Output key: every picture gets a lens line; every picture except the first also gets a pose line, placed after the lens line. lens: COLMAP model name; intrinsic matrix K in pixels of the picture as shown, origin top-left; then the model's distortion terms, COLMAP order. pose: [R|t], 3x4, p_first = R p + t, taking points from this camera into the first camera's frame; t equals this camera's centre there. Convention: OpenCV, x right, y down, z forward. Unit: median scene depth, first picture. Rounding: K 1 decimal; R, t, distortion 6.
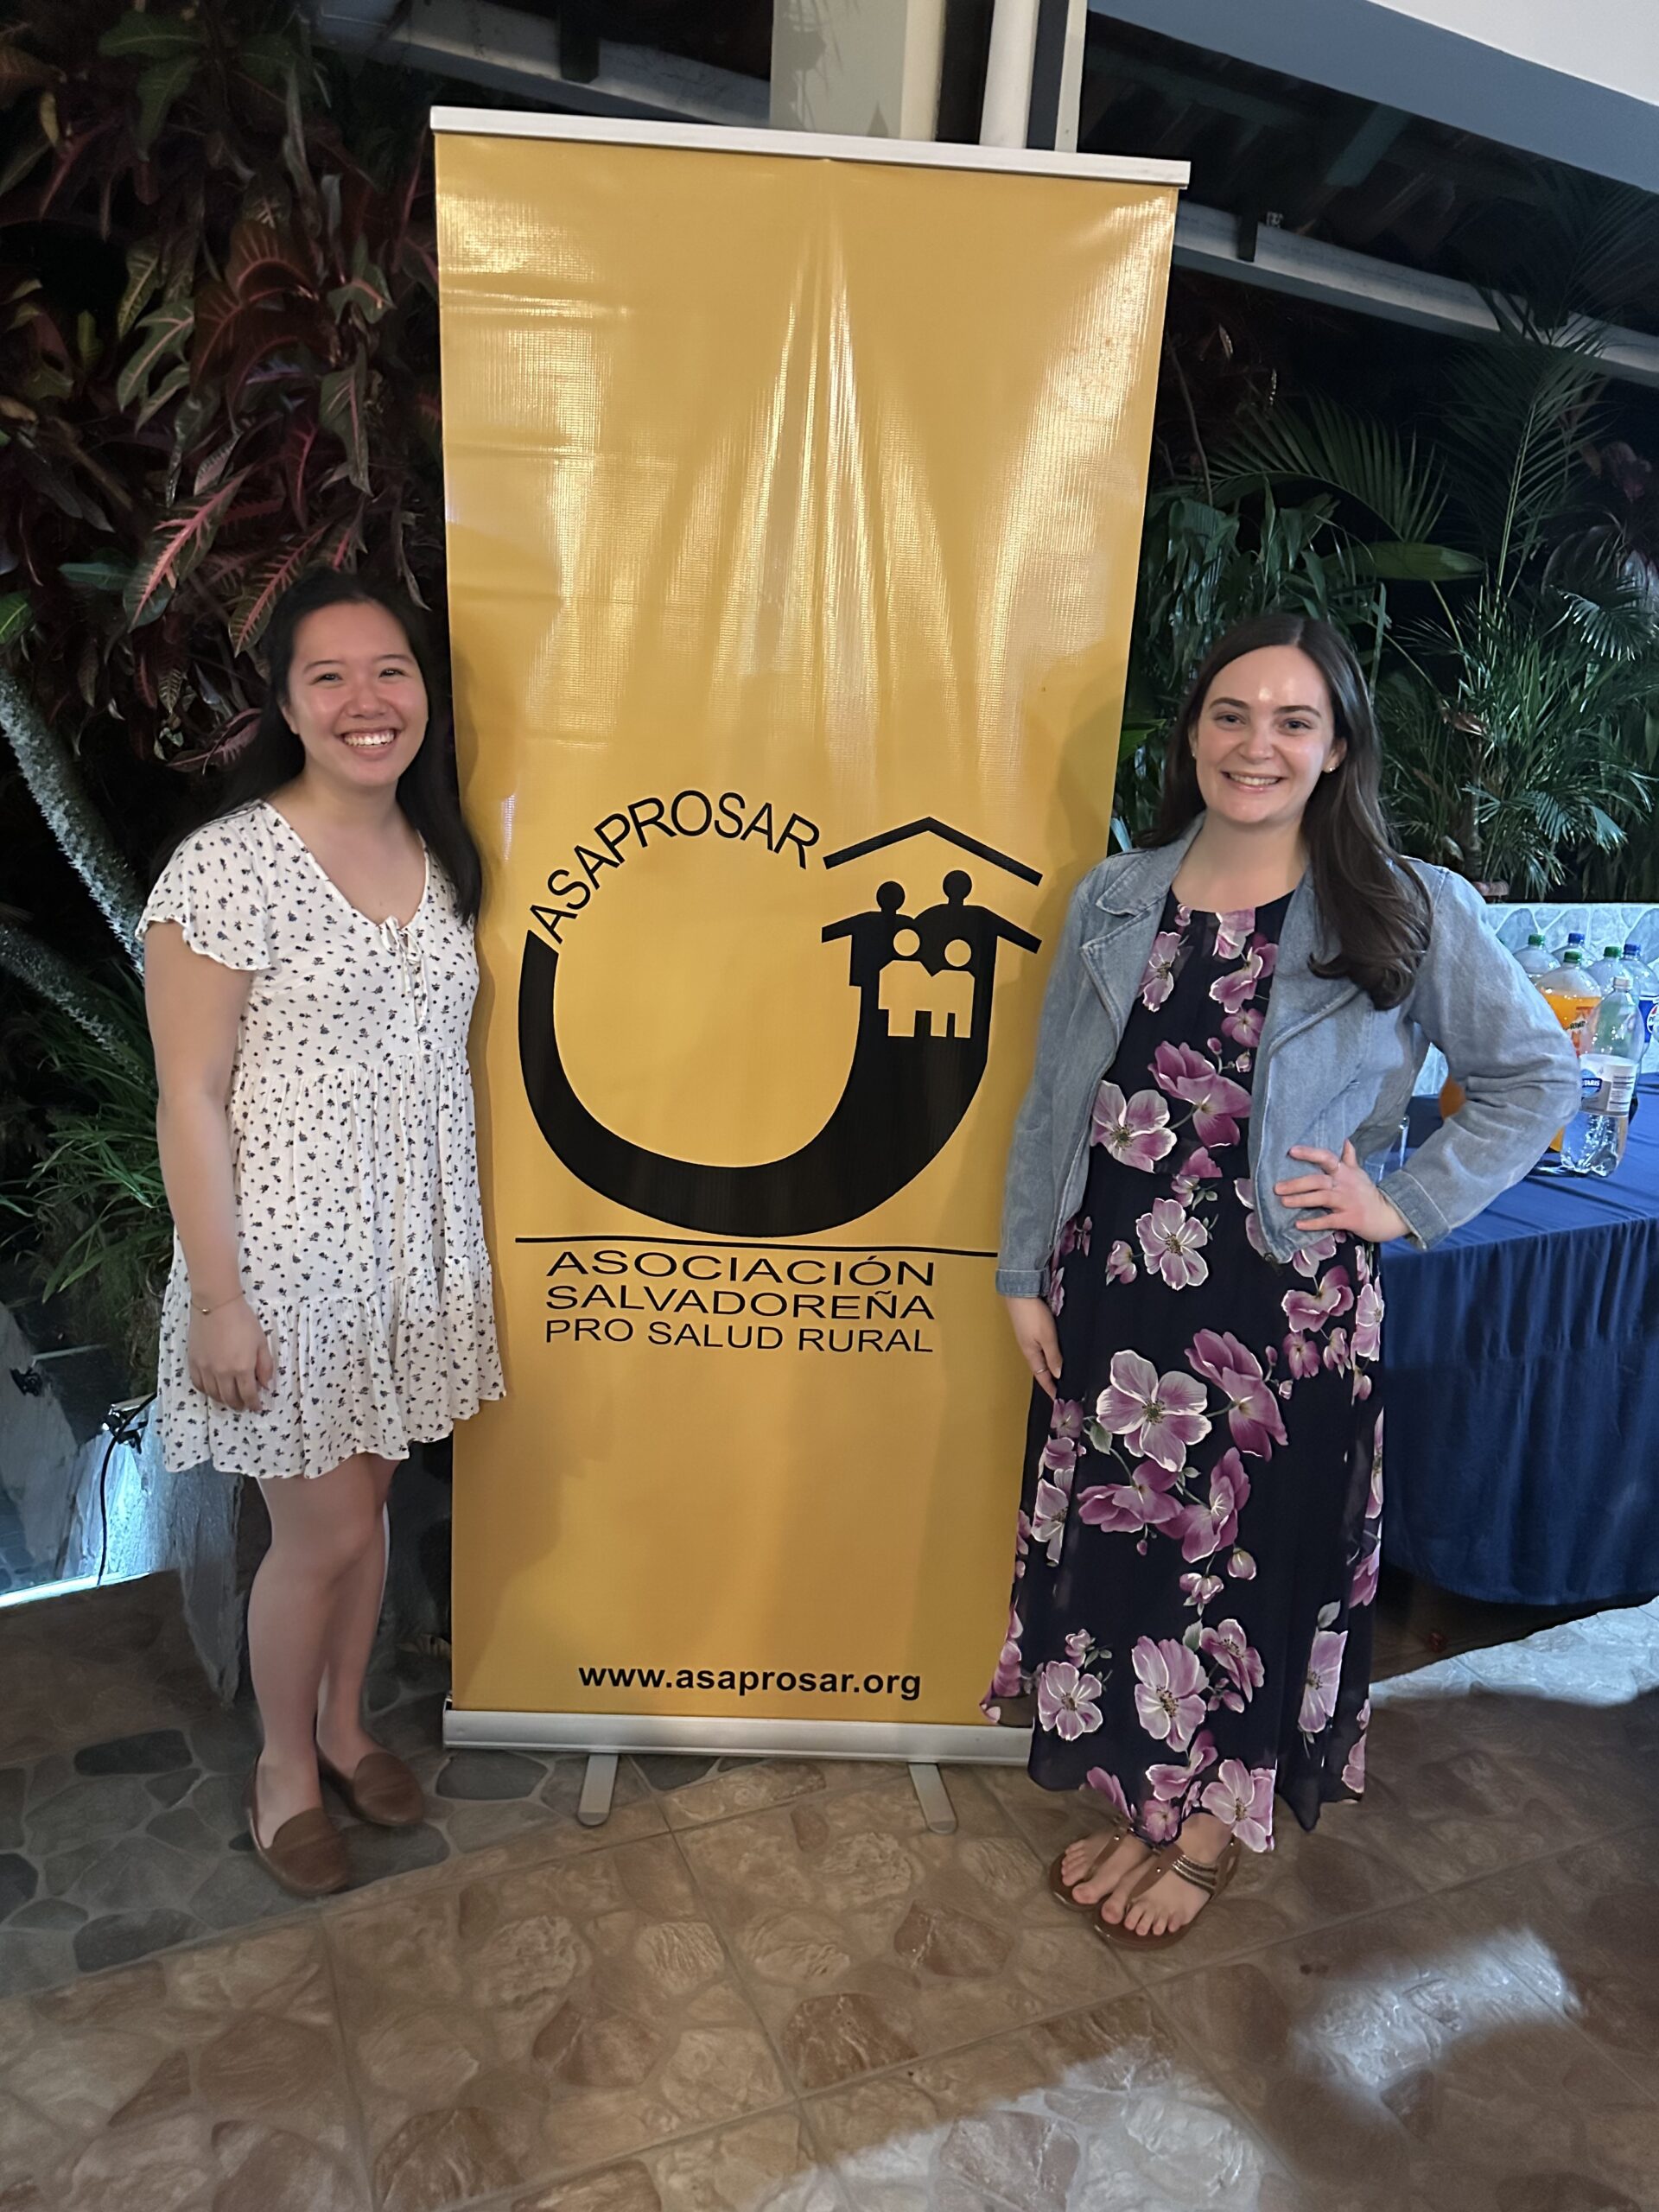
lens RADIAL K [[1588.1, 0, 829.5], [0, 1588.1, 1106.0], [0, 0, 1]] dist [-0.035010, 0.007187]
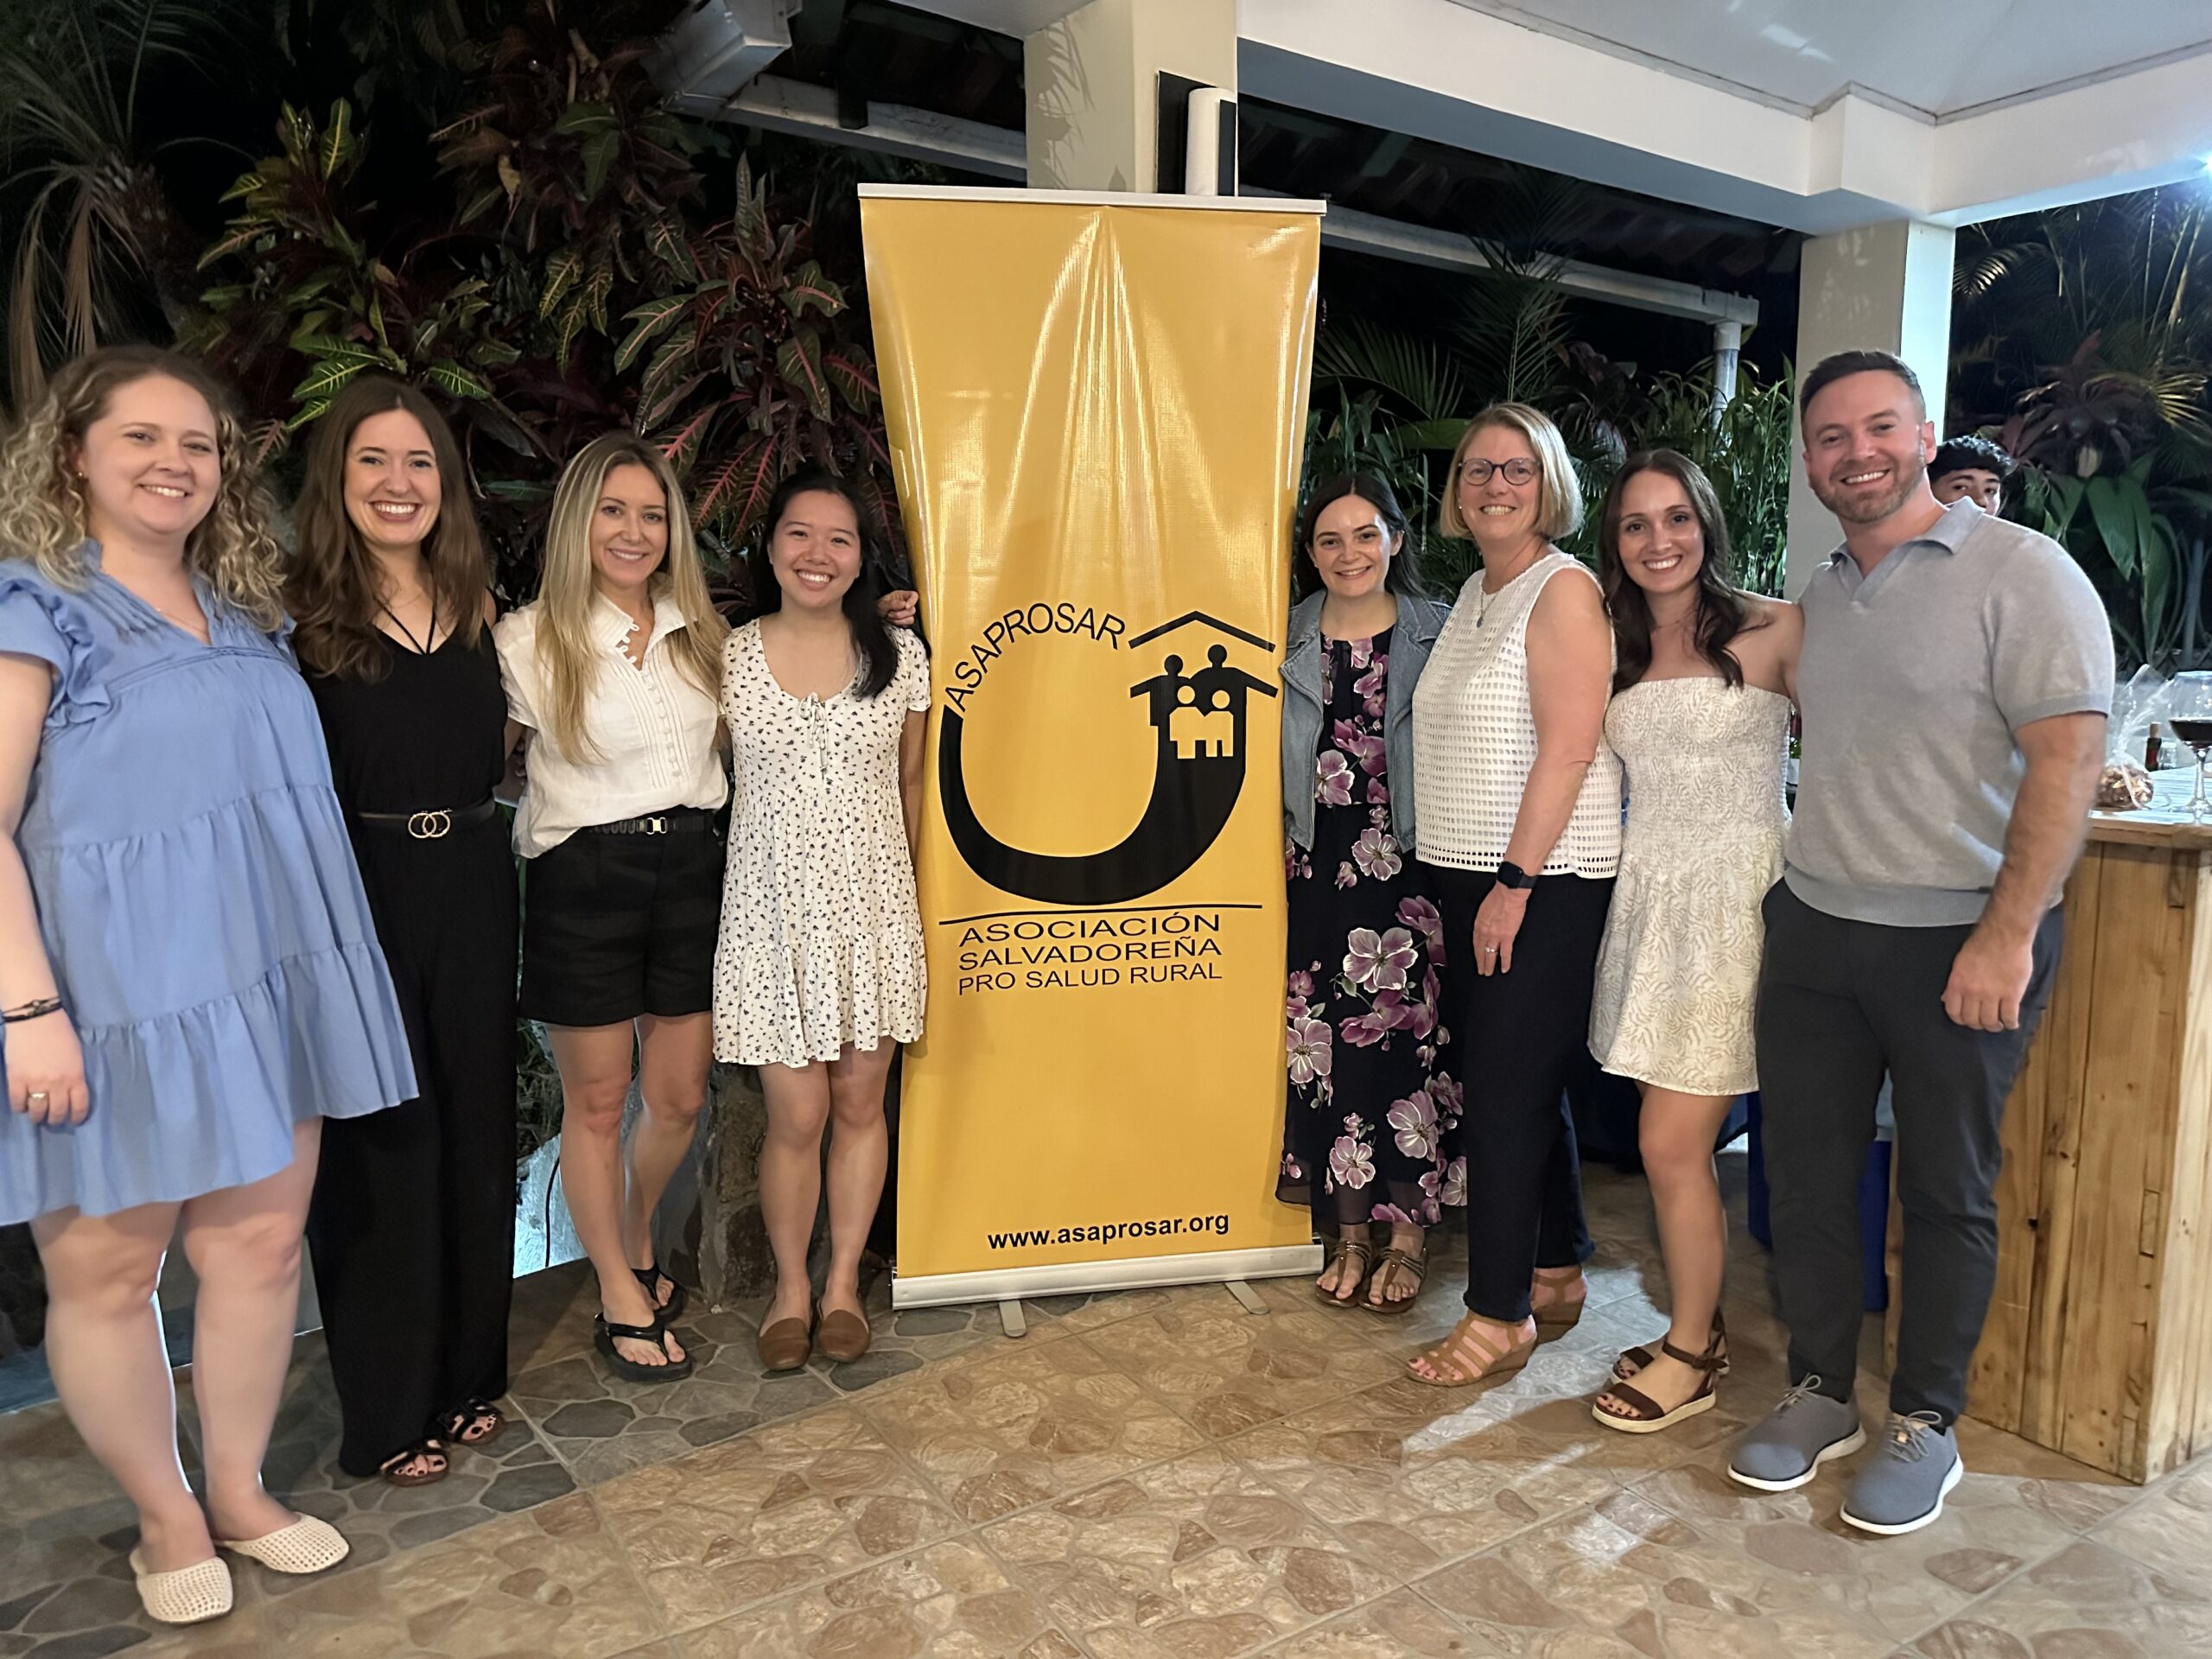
lens RADIAL K [[1588.1, 0, 1106.0], [0, 1588.1, 829.5], [0, 0, 1]] dist [-0.035010, 0.007187]
pose [[0.986437, -0.079709, 0.143489, -0.240864], [0.093906, 0.991034, -0.095044, 0.152480], [-0.134626, 0.107229, 0.985078, -0.445185]]
